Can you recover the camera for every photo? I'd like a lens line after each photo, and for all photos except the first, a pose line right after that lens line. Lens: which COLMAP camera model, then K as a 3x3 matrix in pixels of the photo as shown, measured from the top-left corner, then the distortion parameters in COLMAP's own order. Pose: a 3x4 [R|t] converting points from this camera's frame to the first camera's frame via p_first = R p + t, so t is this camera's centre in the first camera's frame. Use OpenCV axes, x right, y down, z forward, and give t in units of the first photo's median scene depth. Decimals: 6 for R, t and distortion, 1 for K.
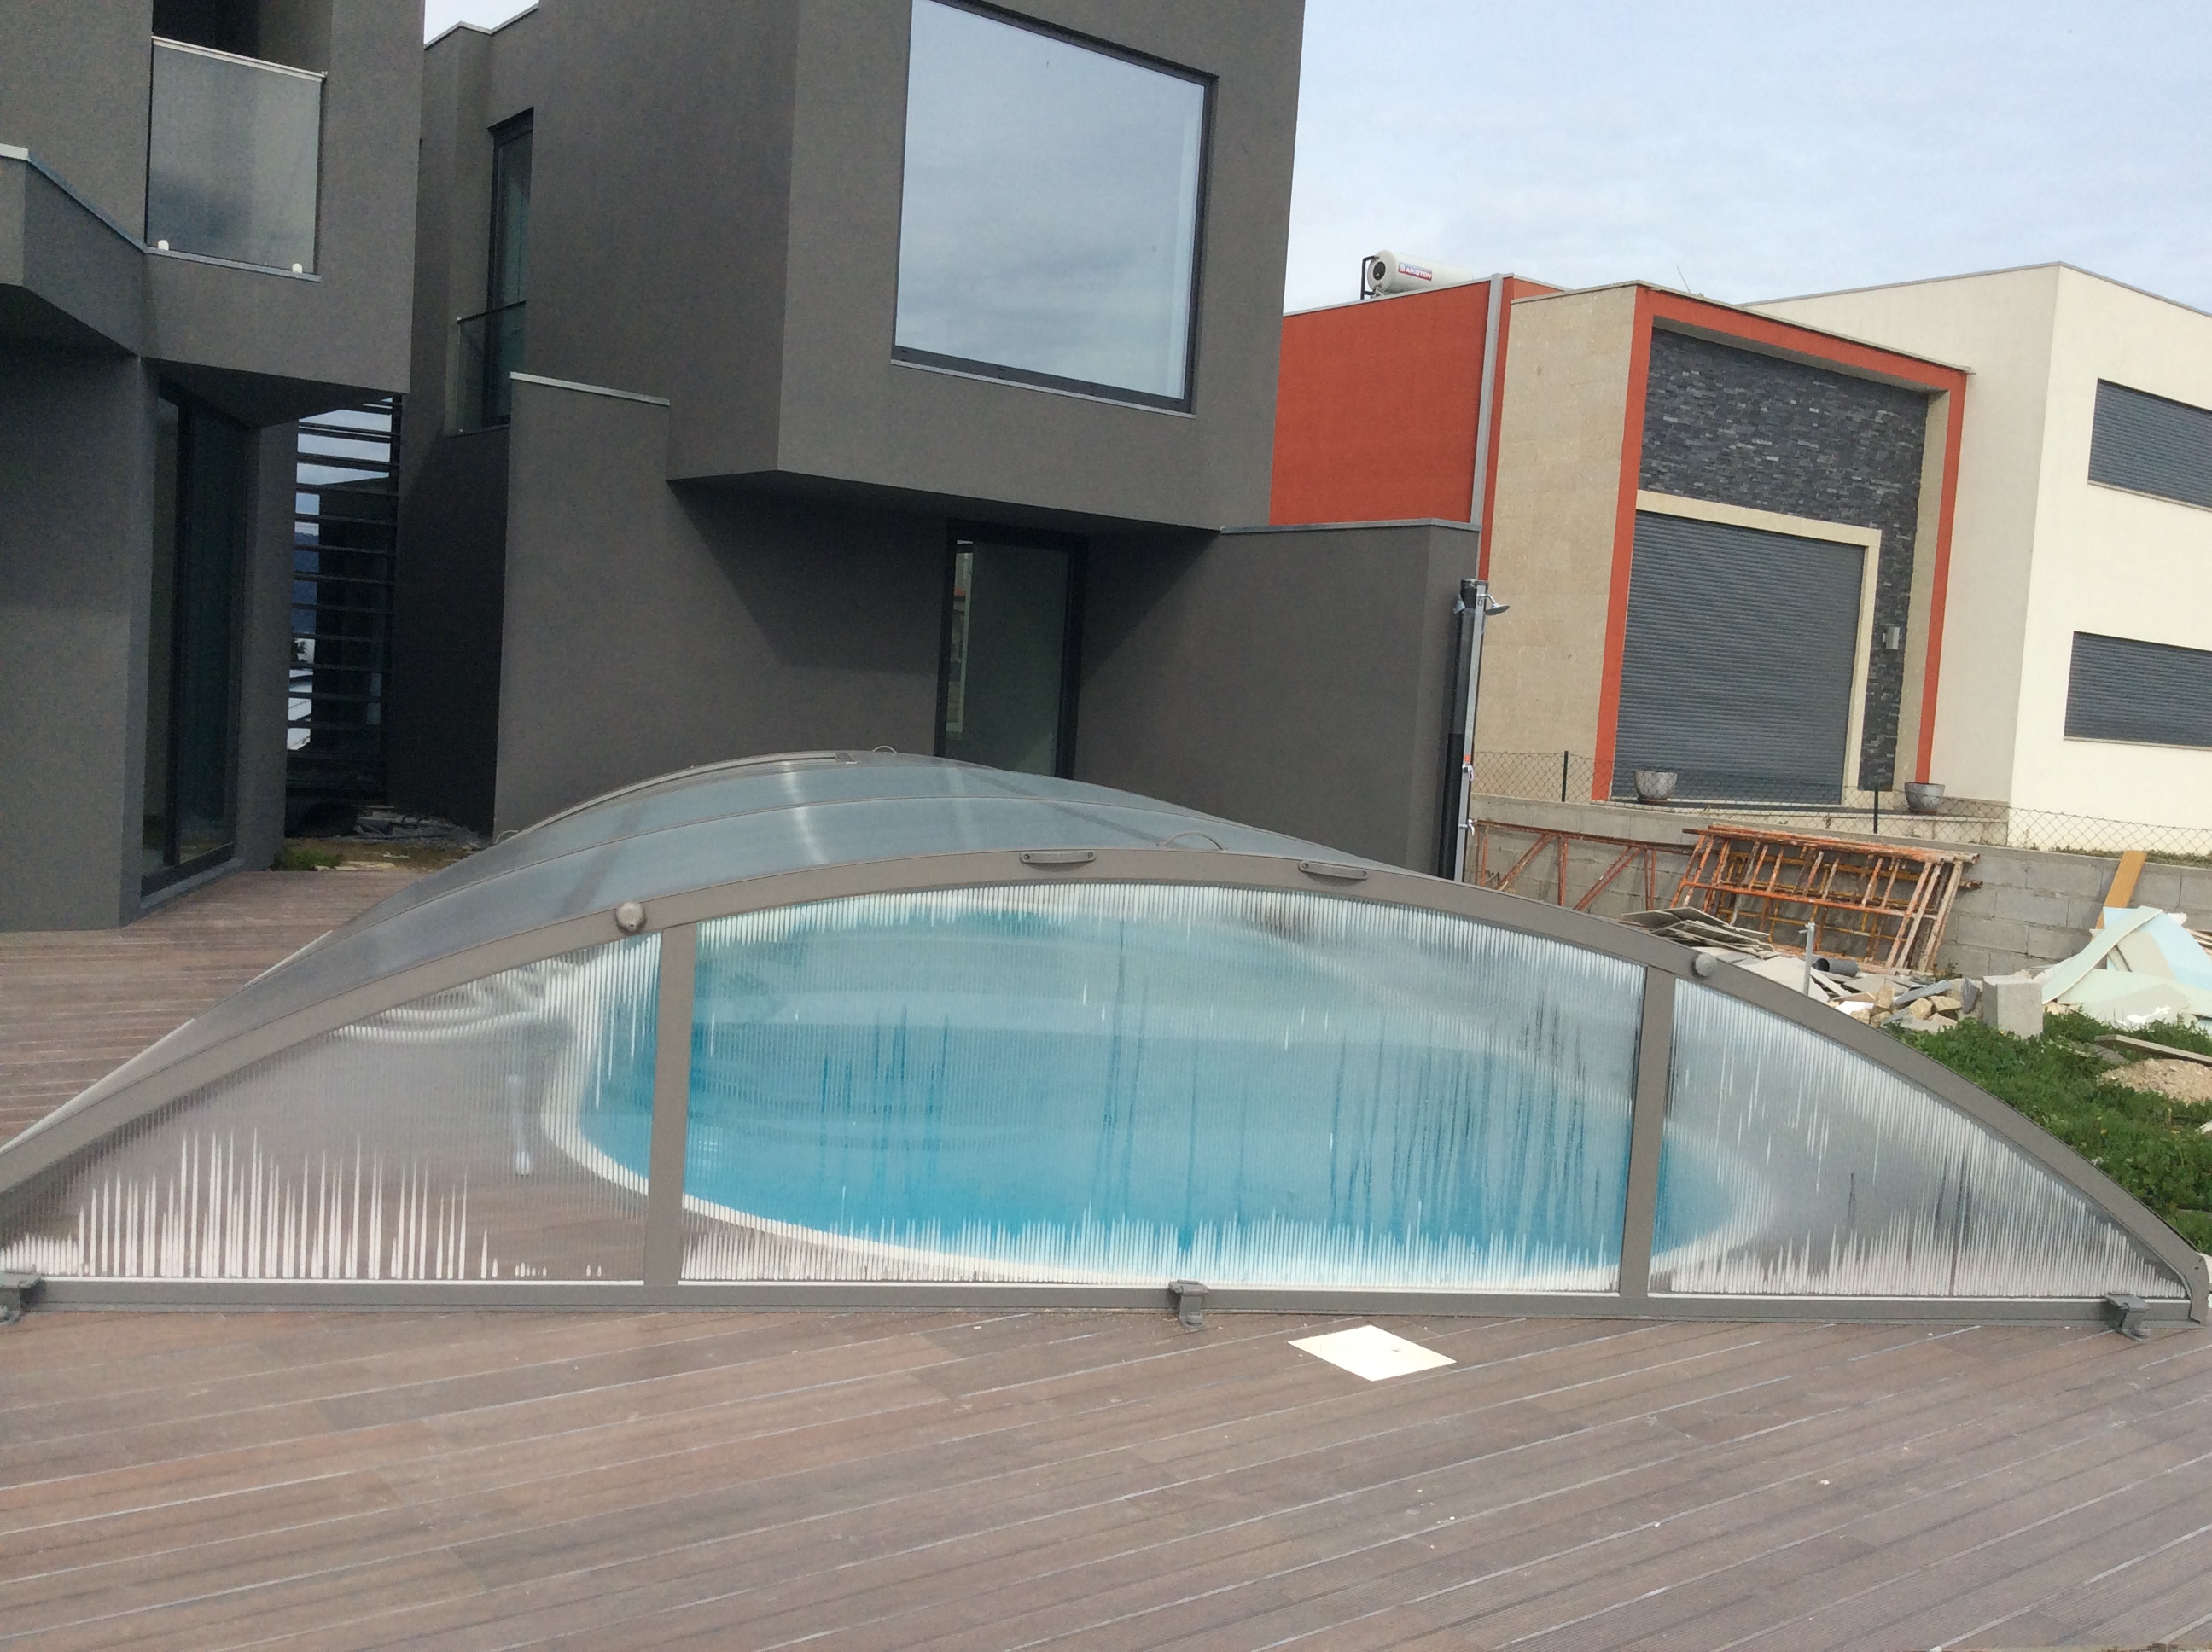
lens RADIAL K [[2009.0, 0, 1106.0], [0, 2009.0, 826.0], [0, 0, 1]] dist [0.086531, -0.153395]
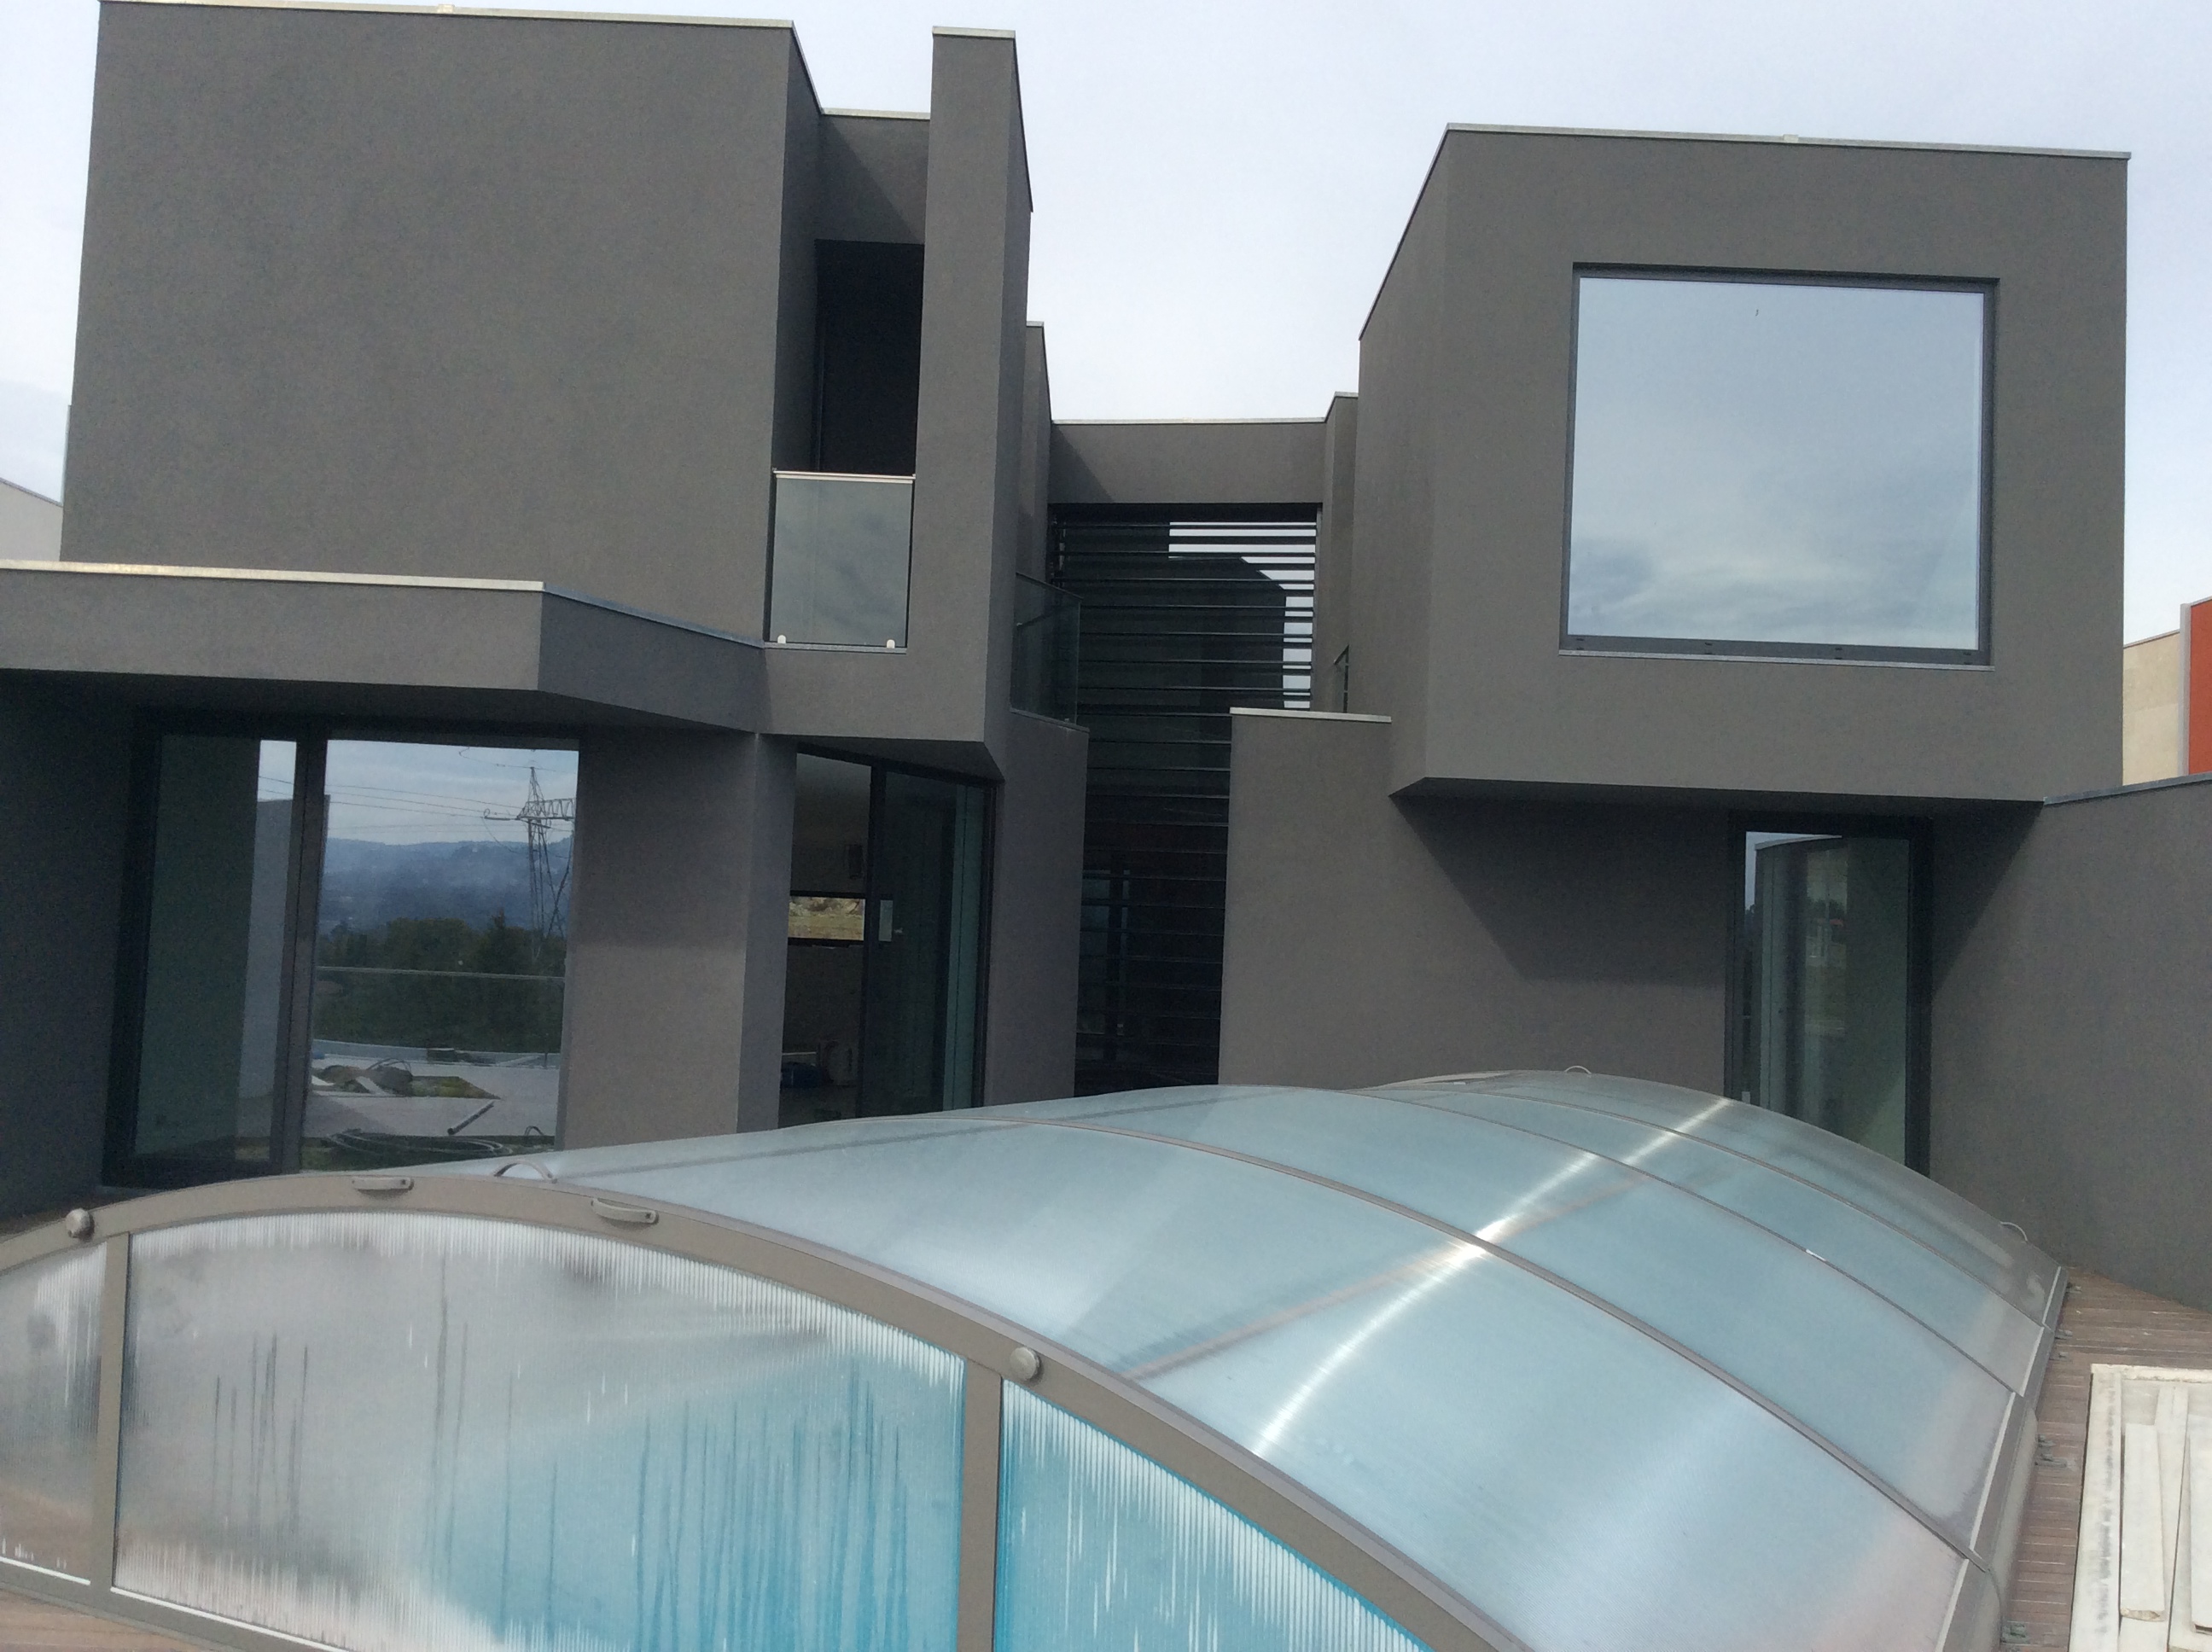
lens RADIAL K [[2009.0, 0, 1106.0], [0, 2009.0, 826.0], [0, 0, 1]] dist [0.086531, -0.153395]
pose [[0.795826, -0.068046, -0.601690, 0.759836], [-0.027935, 0.988482, -0.148736, -0.016430], [0.604881, 0.135177, 0.784759, 0.404613]]
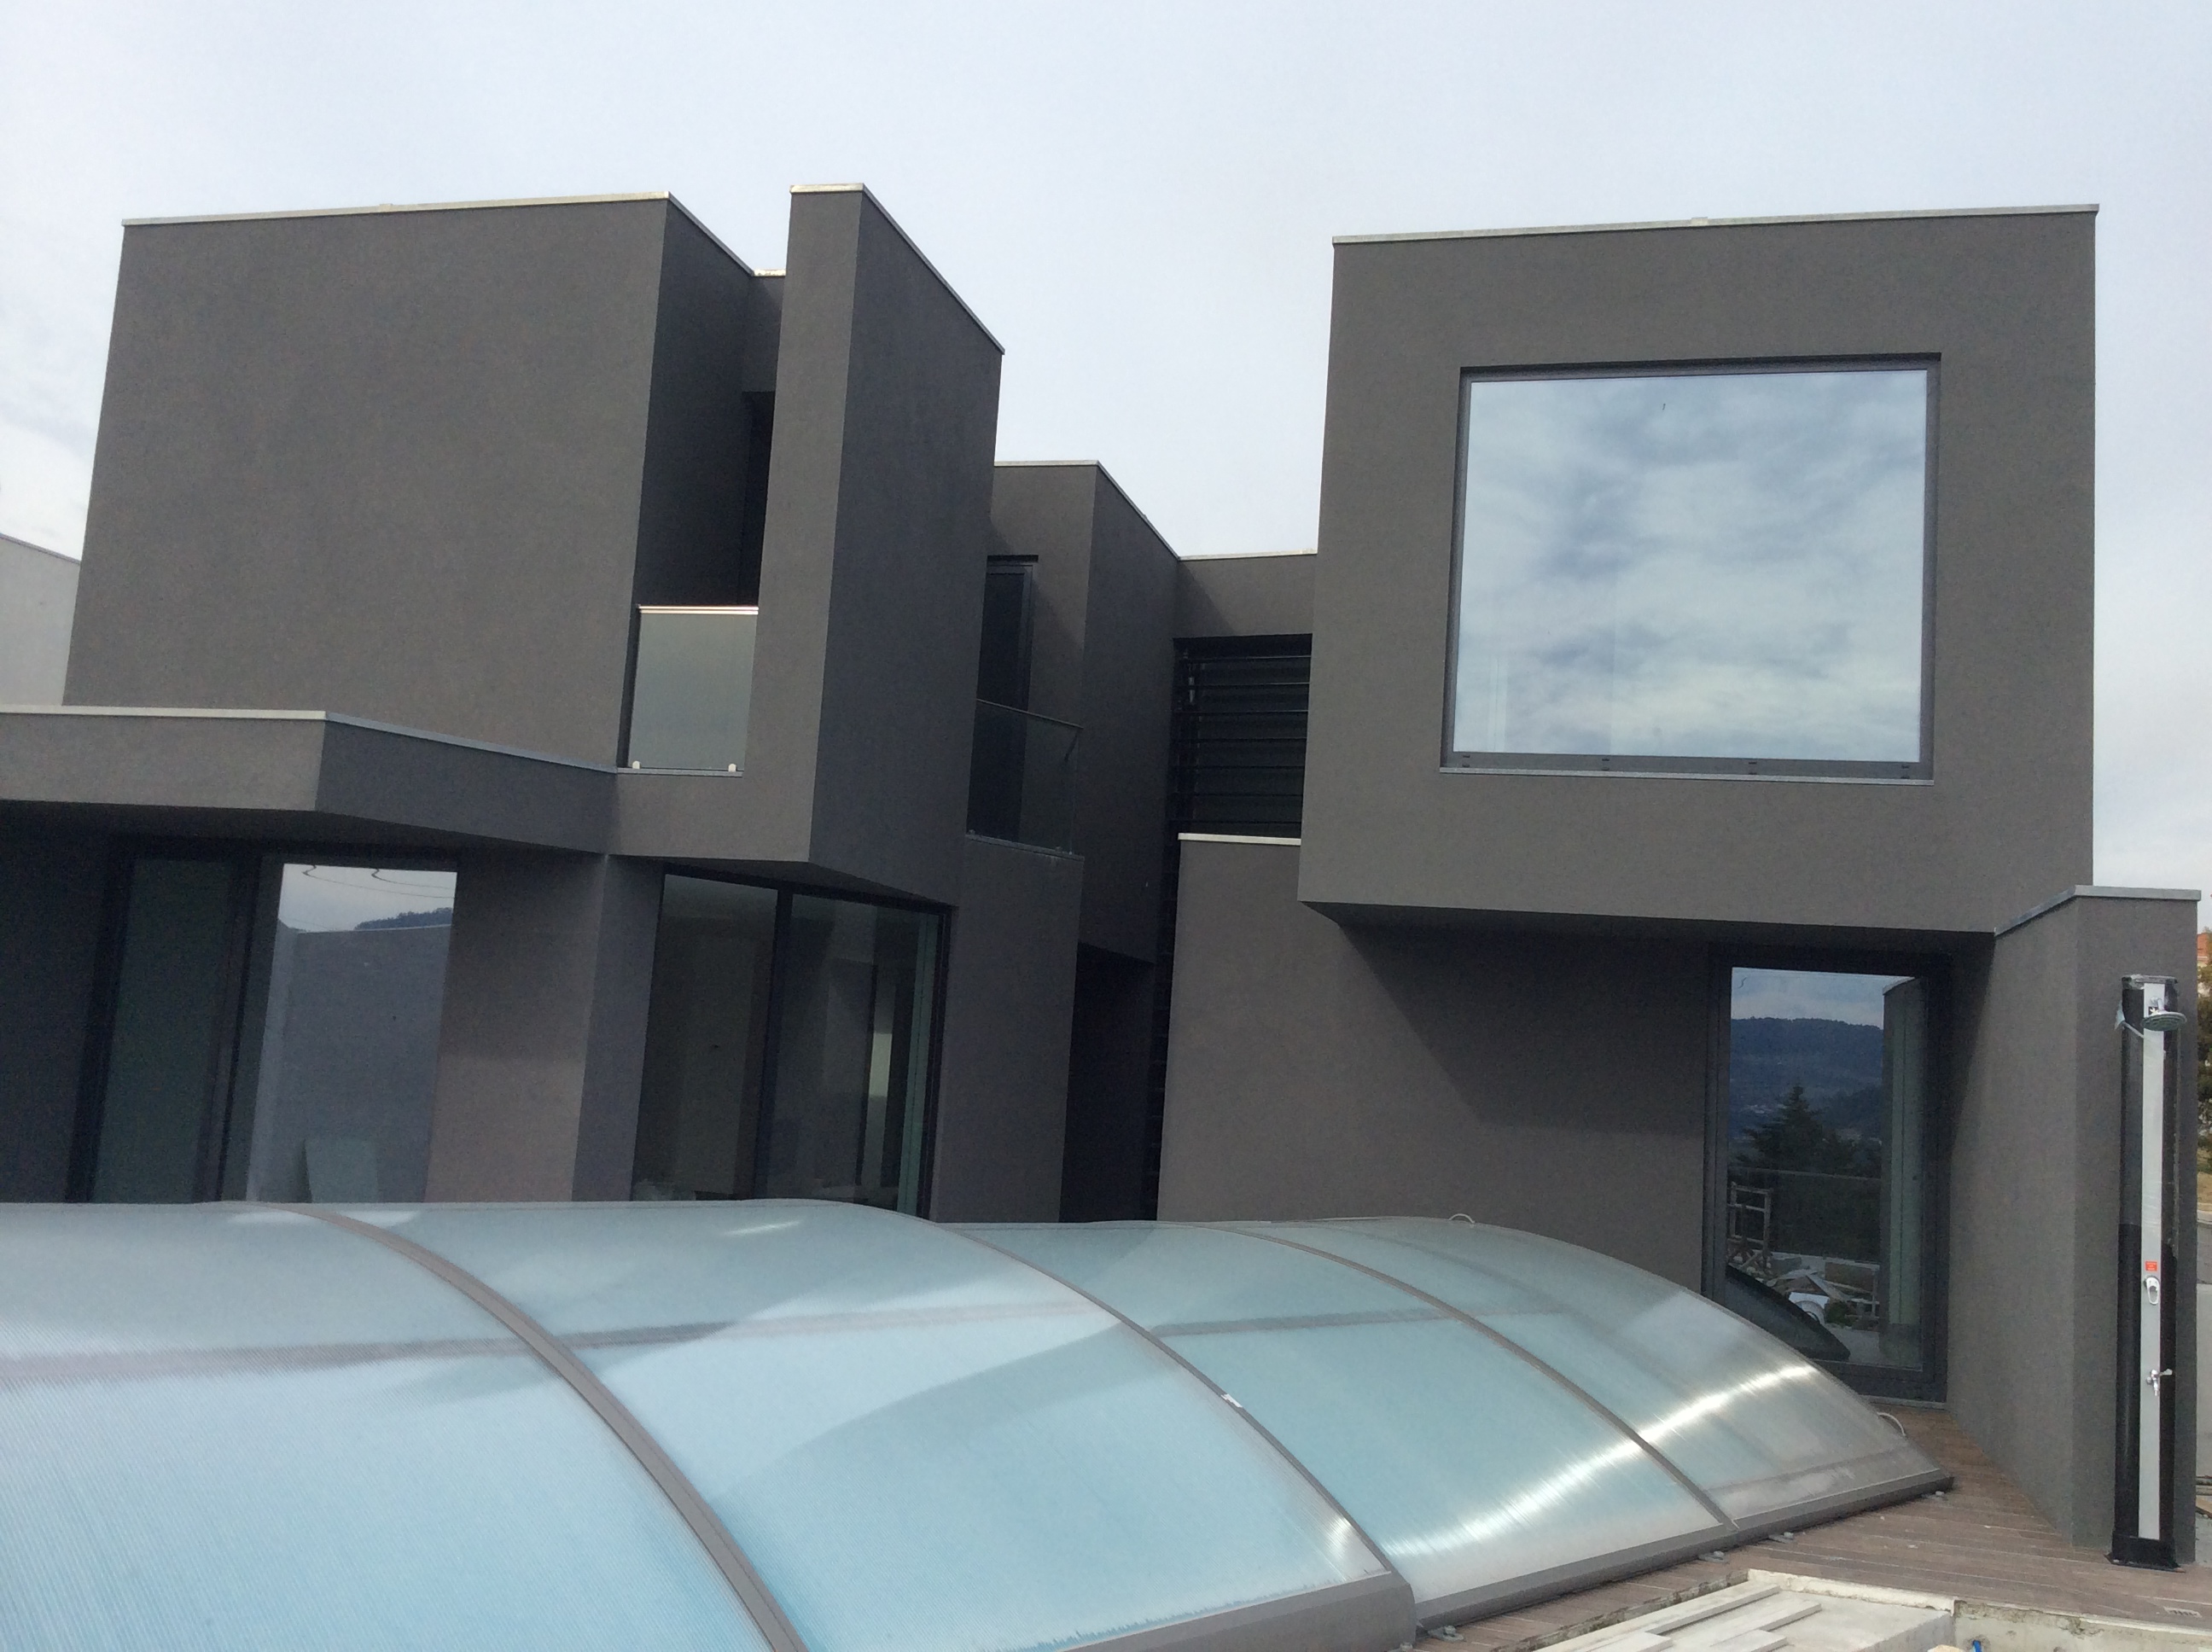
lens RADIAL K [[2009.0, 0, 1106.0], [0, 2009.0, 826.0], [0, 0, 1]] dist [0.086531, -0.153395]
pose [[0.615419, -0.117602, -0.779378, 1.313885], [-0.078138, 0.974833, -0.208794, -0.028789], [0.784318, 0.189394, 0.590741, 0.989900]]
